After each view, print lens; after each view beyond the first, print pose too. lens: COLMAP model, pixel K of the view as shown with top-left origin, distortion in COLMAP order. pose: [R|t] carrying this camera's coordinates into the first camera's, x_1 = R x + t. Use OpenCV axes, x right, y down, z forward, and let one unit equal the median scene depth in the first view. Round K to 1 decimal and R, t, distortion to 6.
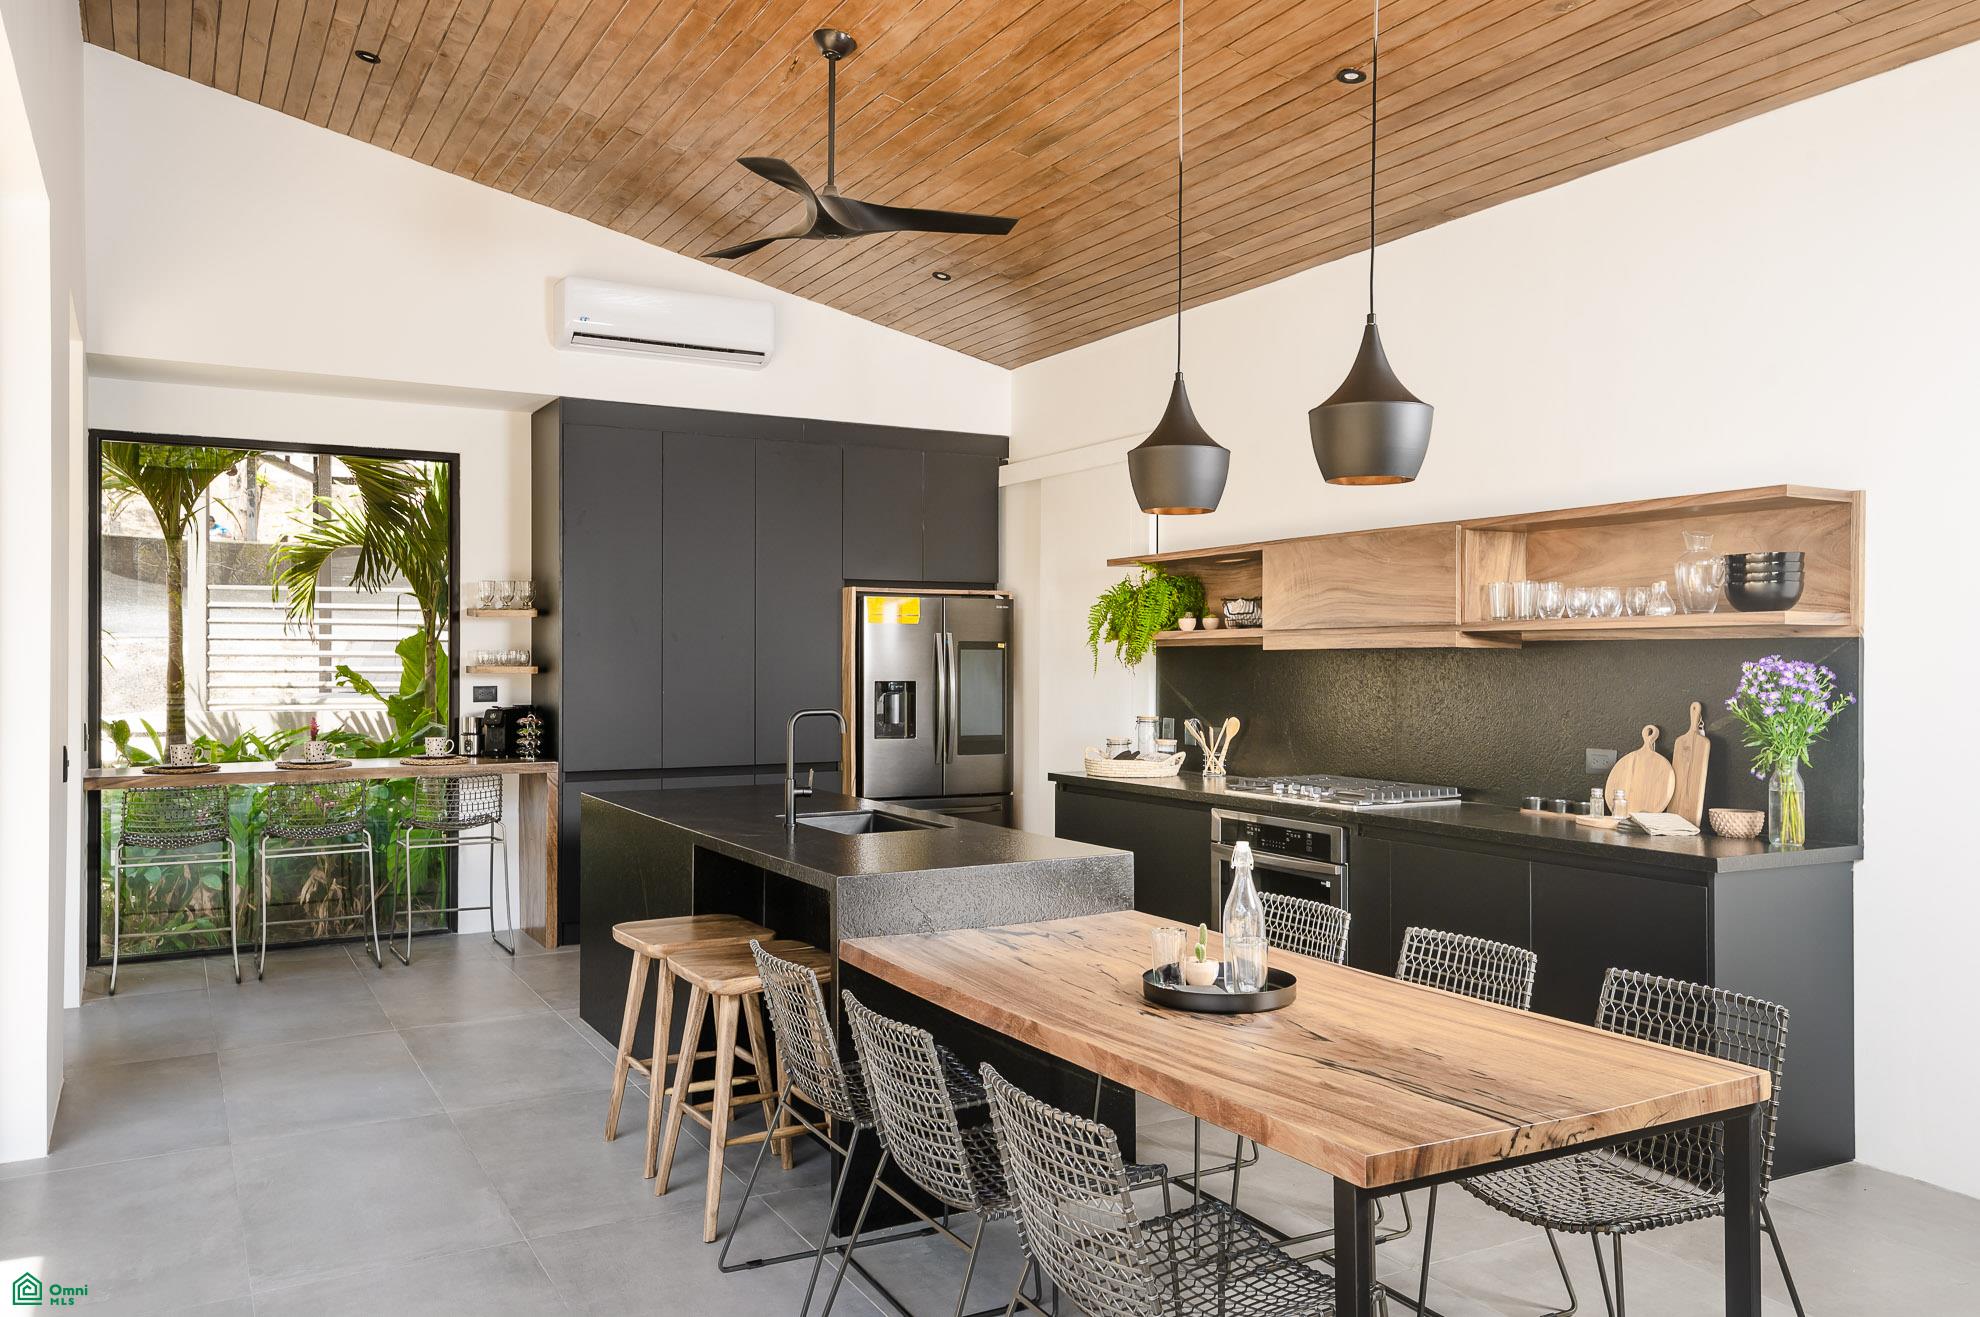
lens RADIAL K [[1565.4, 0, 987.5], [0, 1565.4, 658.7], [0, 0, 1]] dist [0.047238, 0.000586]
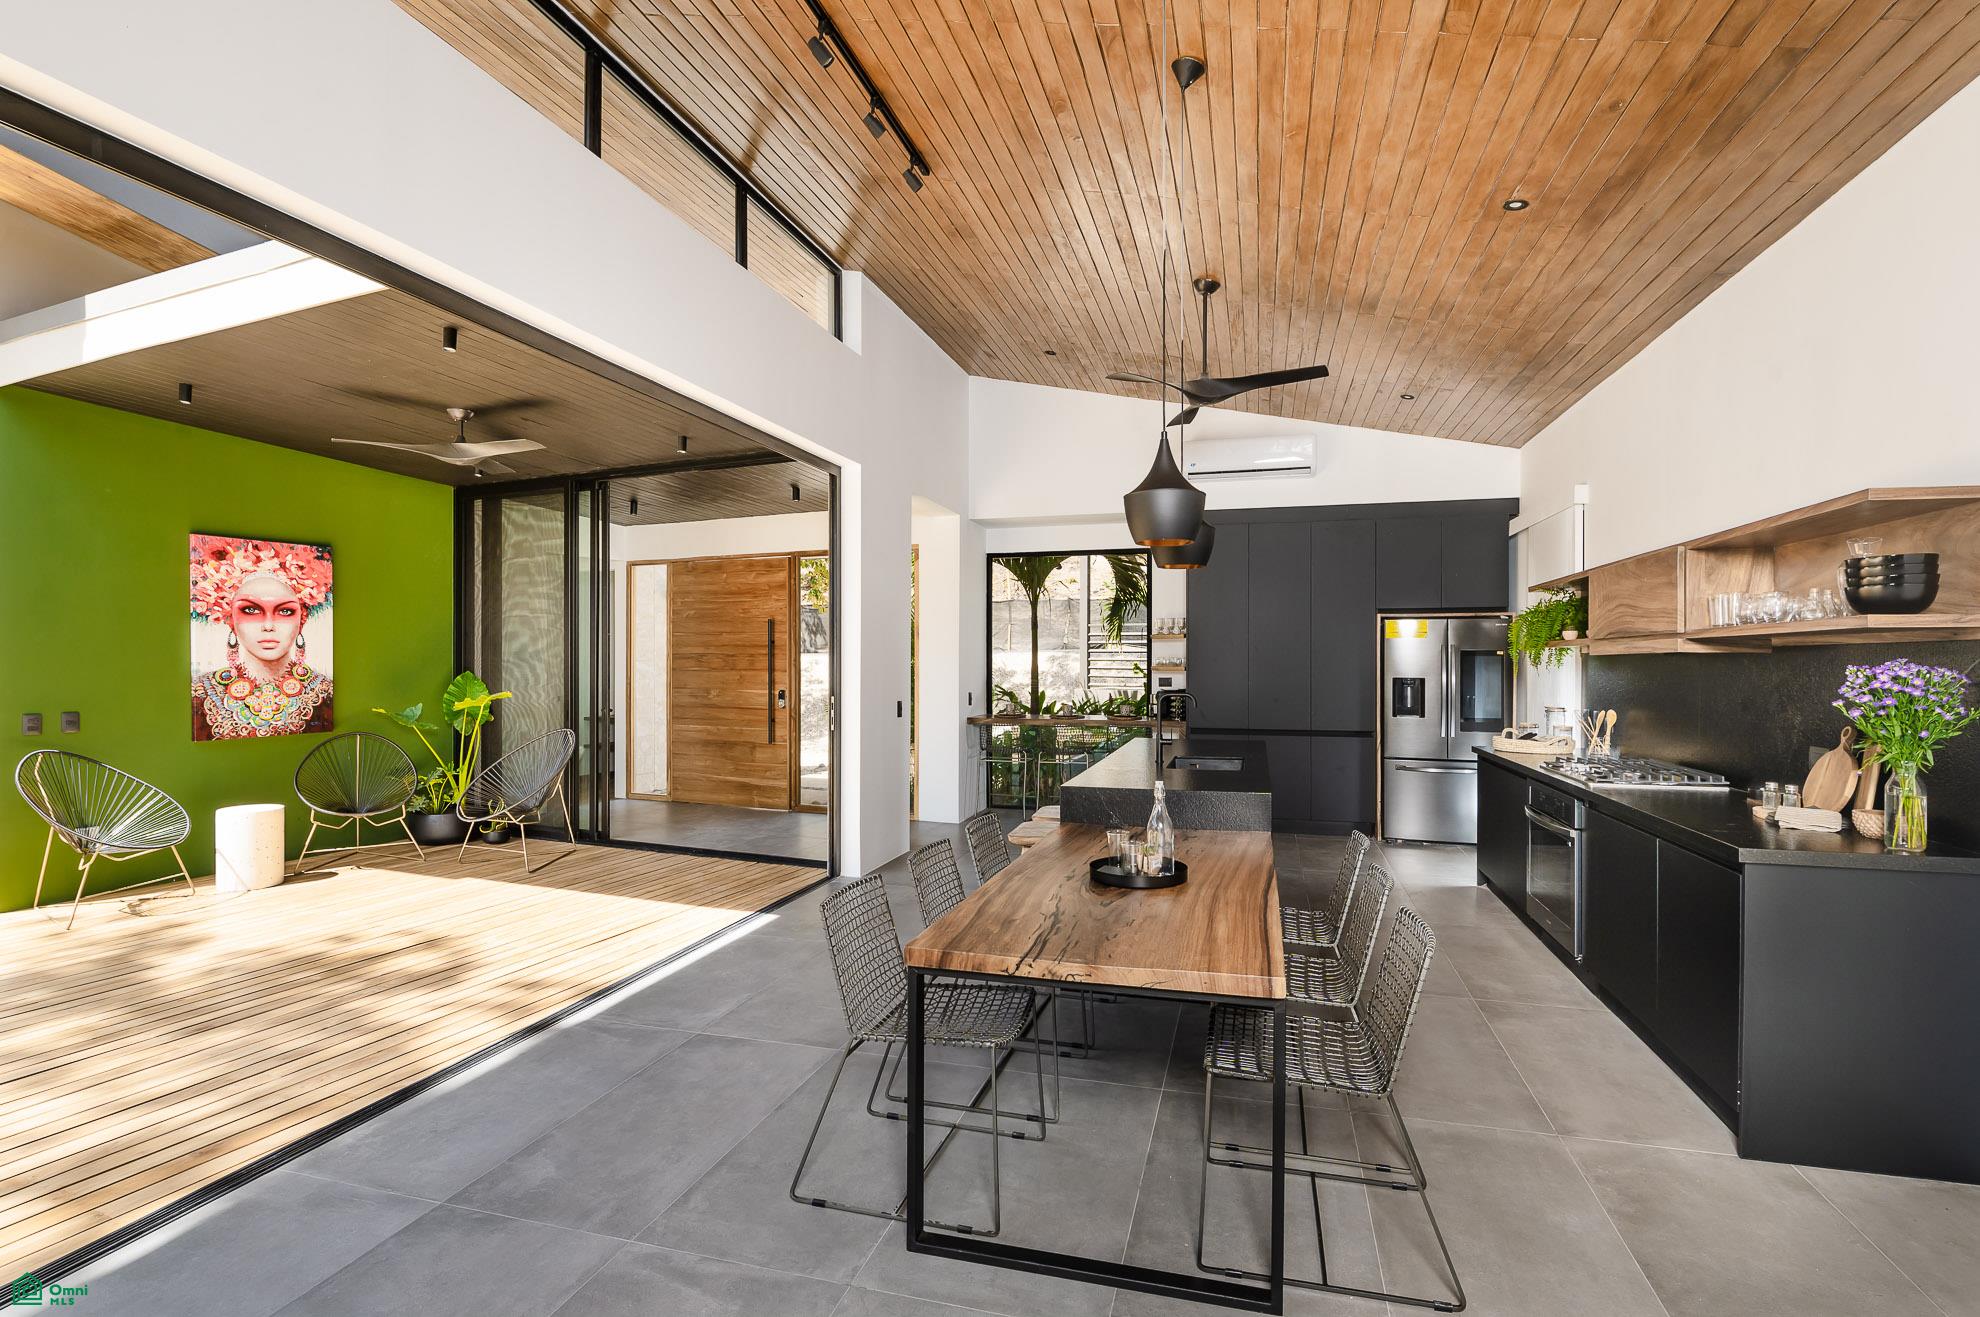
lens RADIAL K [[987.9, 0, 1001.2], [0, 987.9, 657.5], [0, 0, 1]] dist [-0.002123, -0.000004]
pose [[0.685543, -0.004197, -0.728020, 0.482045], [0.000629, 0.999986, -0.005173, -0.000008], [0.728032, 0.003088, 0.685536, 0.140873]]
